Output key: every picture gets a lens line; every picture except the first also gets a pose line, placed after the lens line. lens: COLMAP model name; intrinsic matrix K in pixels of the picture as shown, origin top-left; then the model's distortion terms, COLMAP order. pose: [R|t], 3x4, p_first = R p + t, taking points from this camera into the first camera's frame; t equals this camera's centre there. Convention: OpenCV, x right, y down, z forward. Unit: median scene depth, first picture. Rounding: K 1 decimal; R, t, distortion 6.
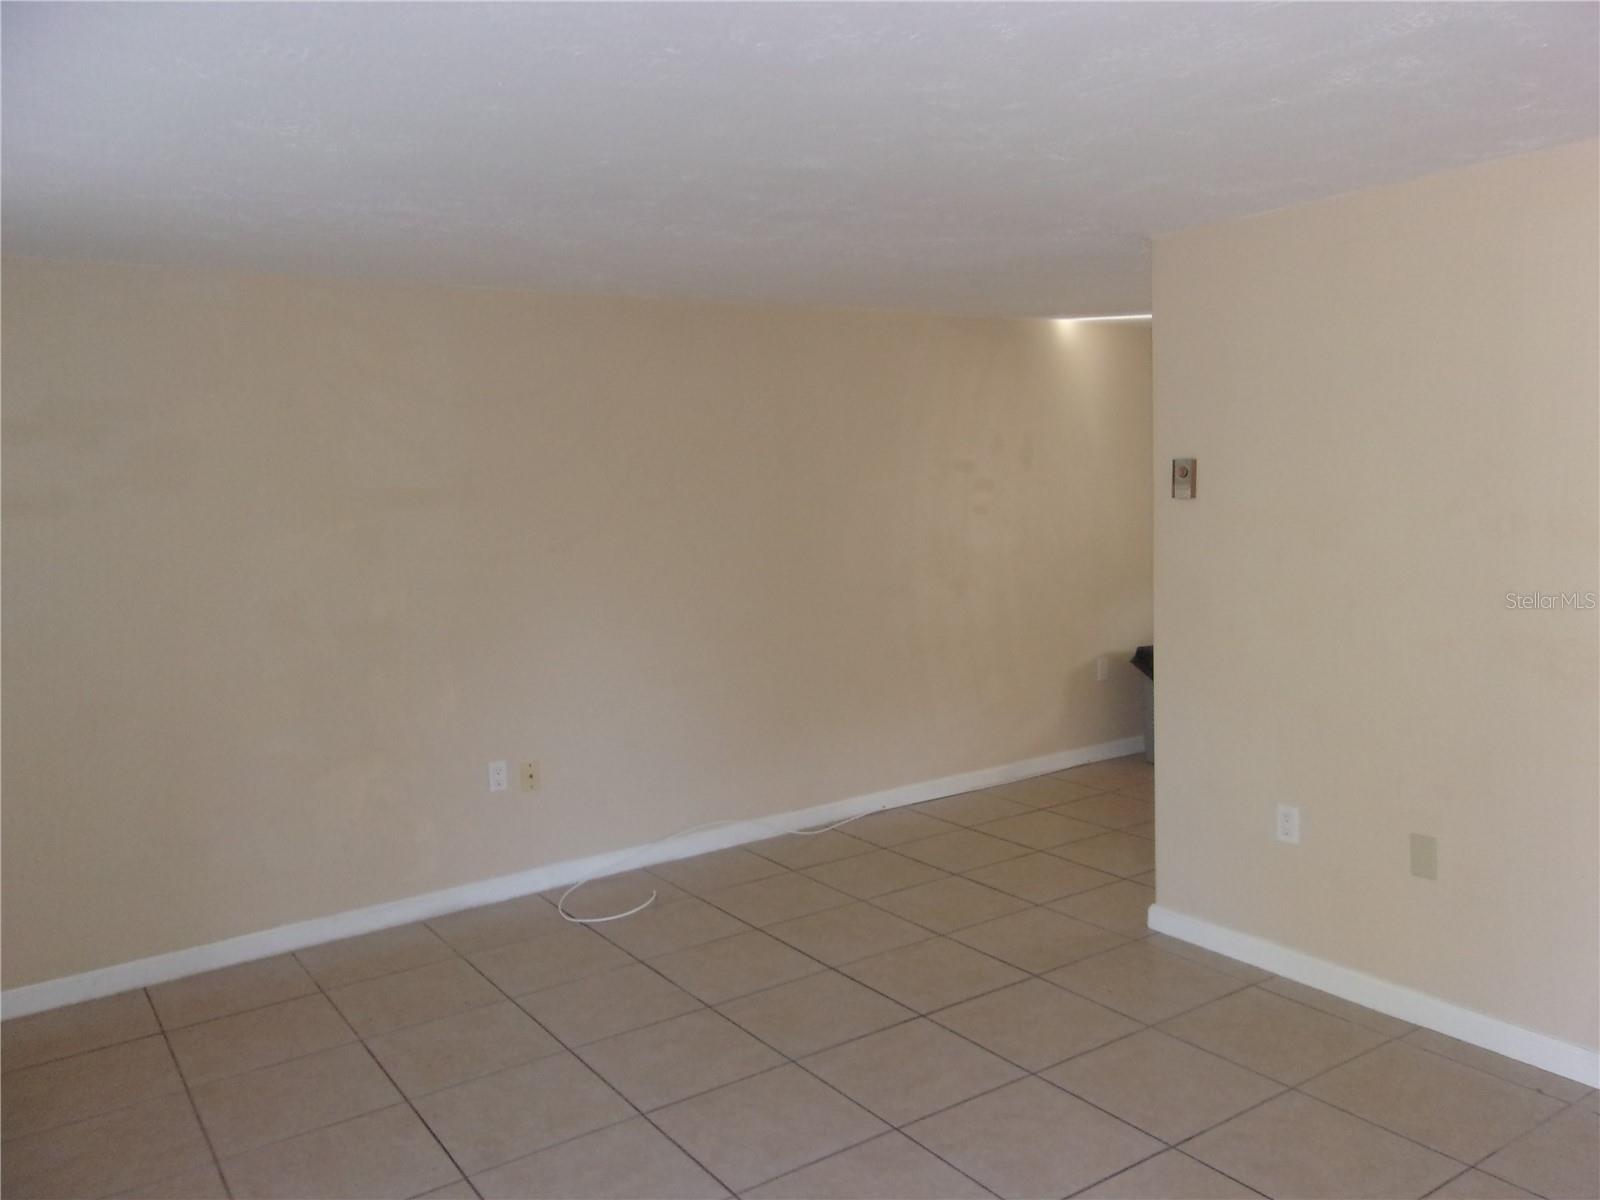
lens RADIAL K [[1275.2, 0, 800.0], [0, 1275.2, 600.0], [0, 0, 1]] dist [0.001488, 0.005076]
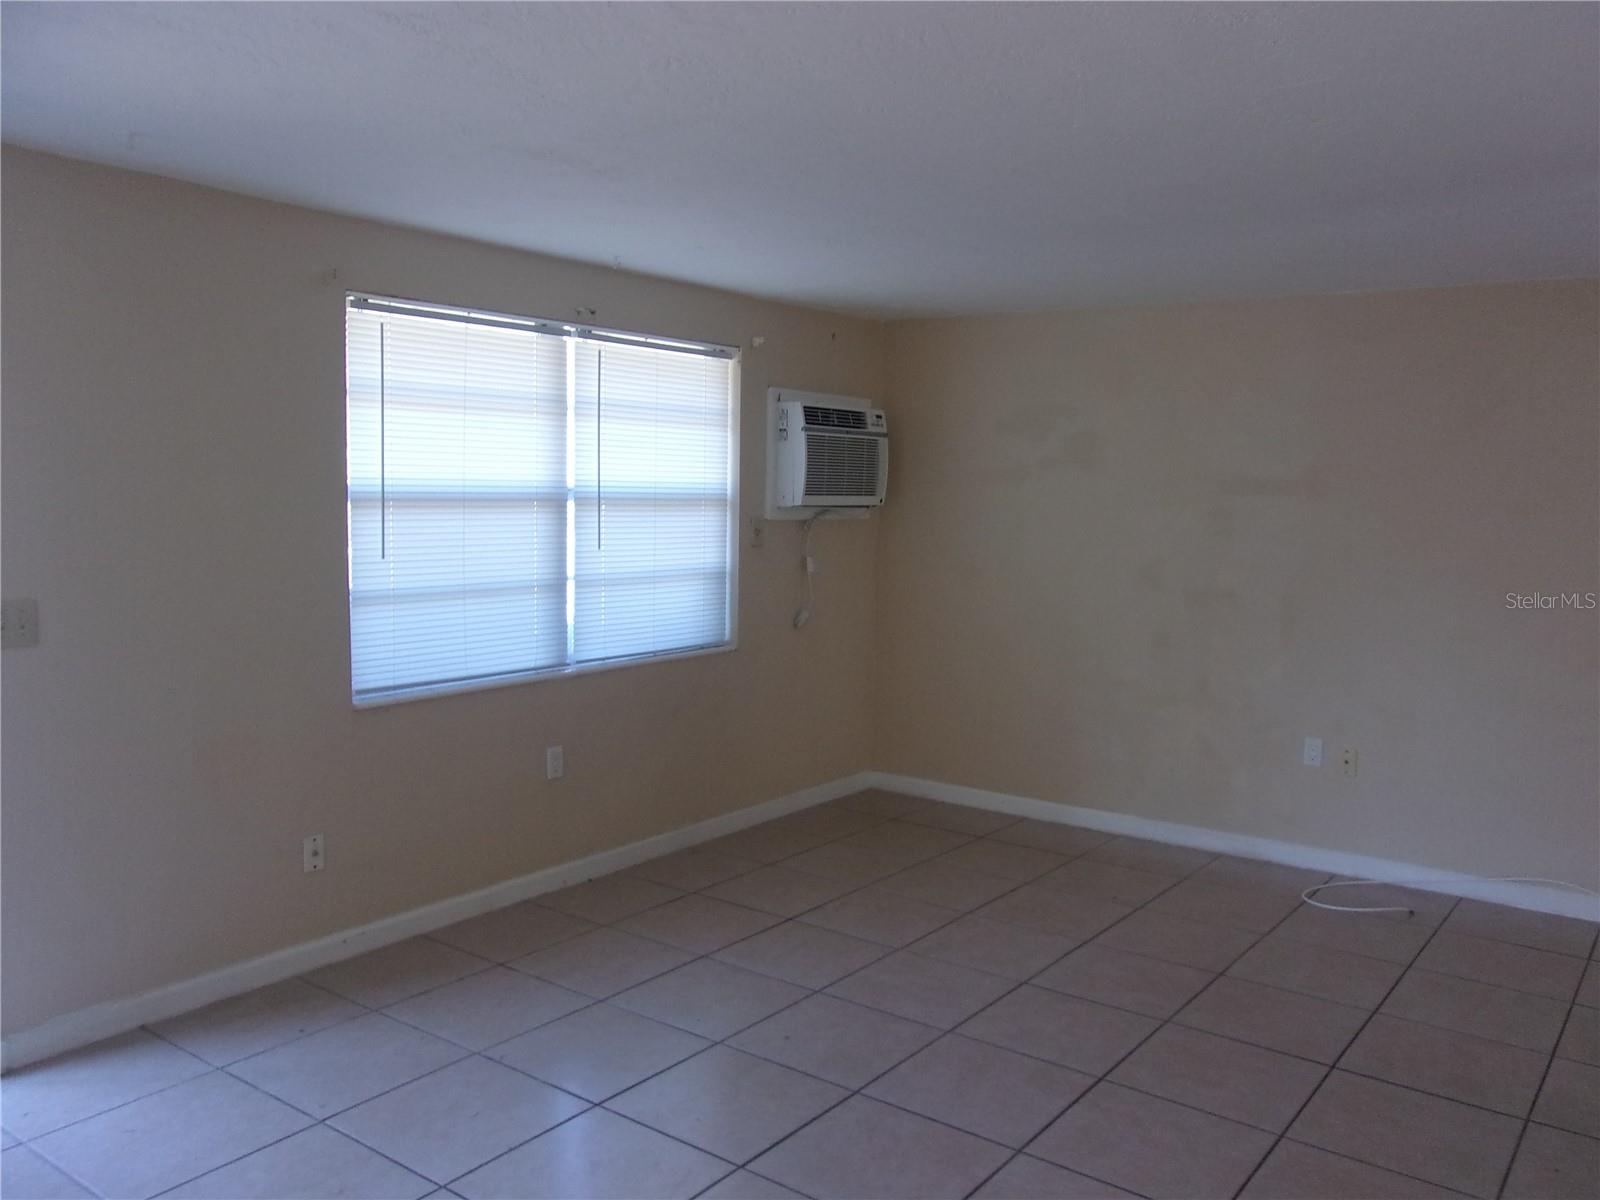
lens RADIAL K [[1275.2, 0, 800.0], [0, 1275.2, 600.0], [0, 0, 1]] dist [0.001488, 0.005076]
pose [[0.332075, 0.135164, -0.933519, 0.507521], [-0.120660, 0.987636, 0.100078, -0.036200], [0.935504, 0.079405, 0.344278, 0.185263]]
